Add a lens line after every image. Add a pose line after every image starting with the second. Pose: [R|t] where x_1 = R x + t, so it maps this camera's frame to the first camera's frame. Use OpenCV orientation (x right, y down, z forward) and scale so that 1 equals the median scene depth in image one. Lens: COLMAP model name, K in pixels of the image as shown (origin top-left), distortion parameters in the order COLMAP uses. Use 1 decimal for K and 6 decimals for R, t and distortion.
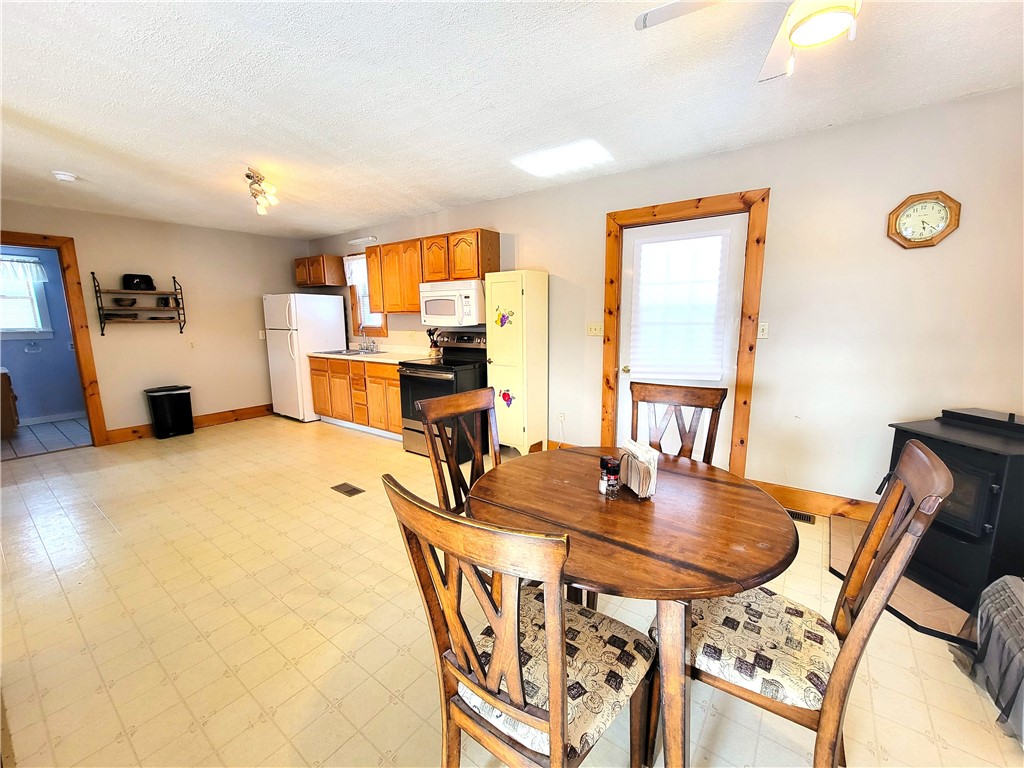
lens RADIAL K [[419.0, 0, 512.9], [0, 419.0, 385.8], [0, 0, 1]] dist [0.002854, 0.000283]
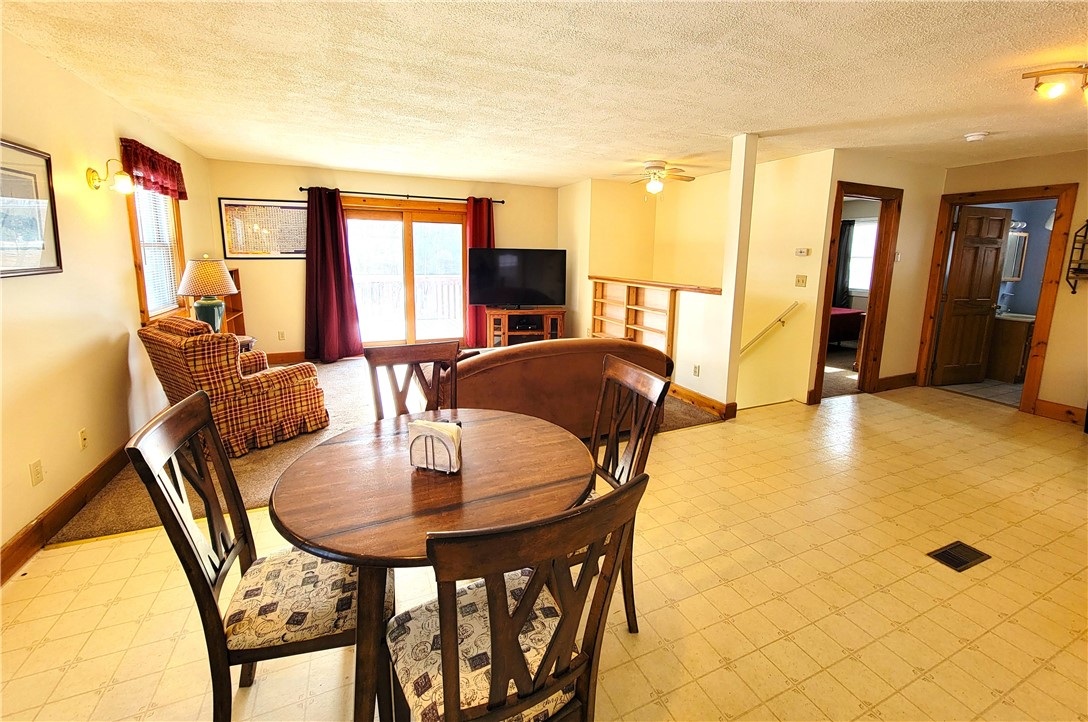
lens RADIAL K [[442.3, 0, 555.6], [0, 442.3, 319.2], [0, 0, 1]] dist [0.001004, -0.000032]
pose [[-0.476372, 0.130824, -0.869457, 0.326672], [-0.159564, 0.959585, 0.231810, -0.116008], [0.864644, 0.249161, -0.436245, 0.523065]]
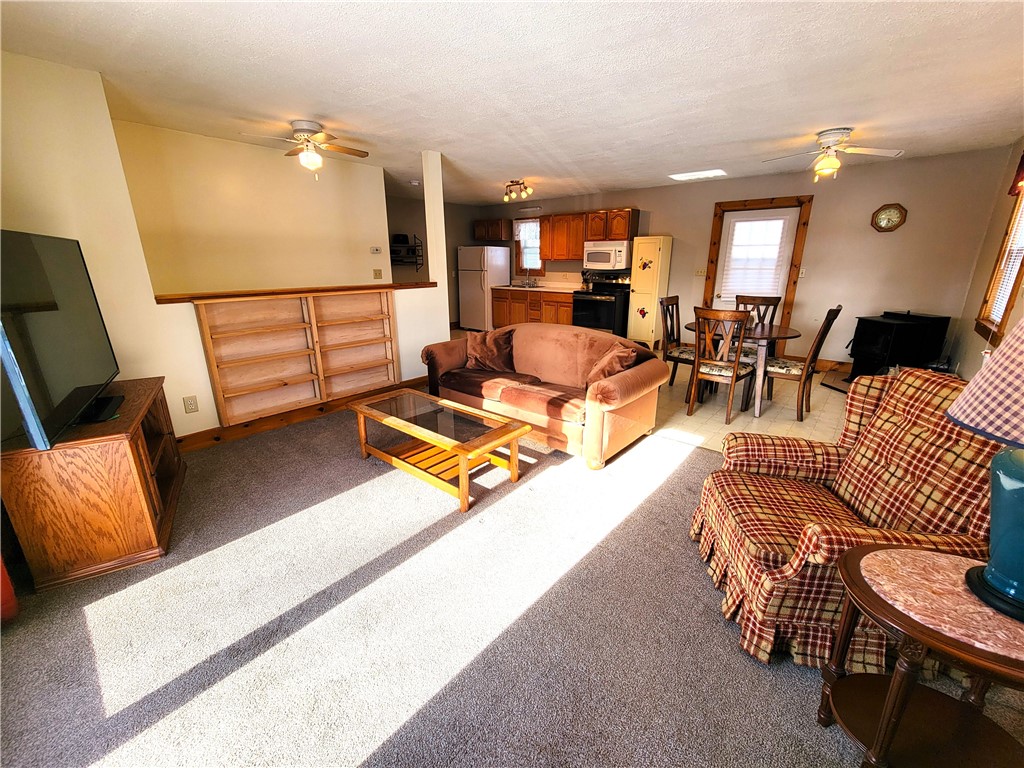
lens RADIAL K [[419.0, 0, 516.7], [0, 419.0, 381.7], [0, 0, 1]] dist [0.002854, 0.000283]
pose [[0.997339, 0.028891, -0.066929, -0.357033], [-0.020832, 0.992781, 0.118121, 0.102953], [0.069858, -0.116412, 0.990741, -0.667104]]
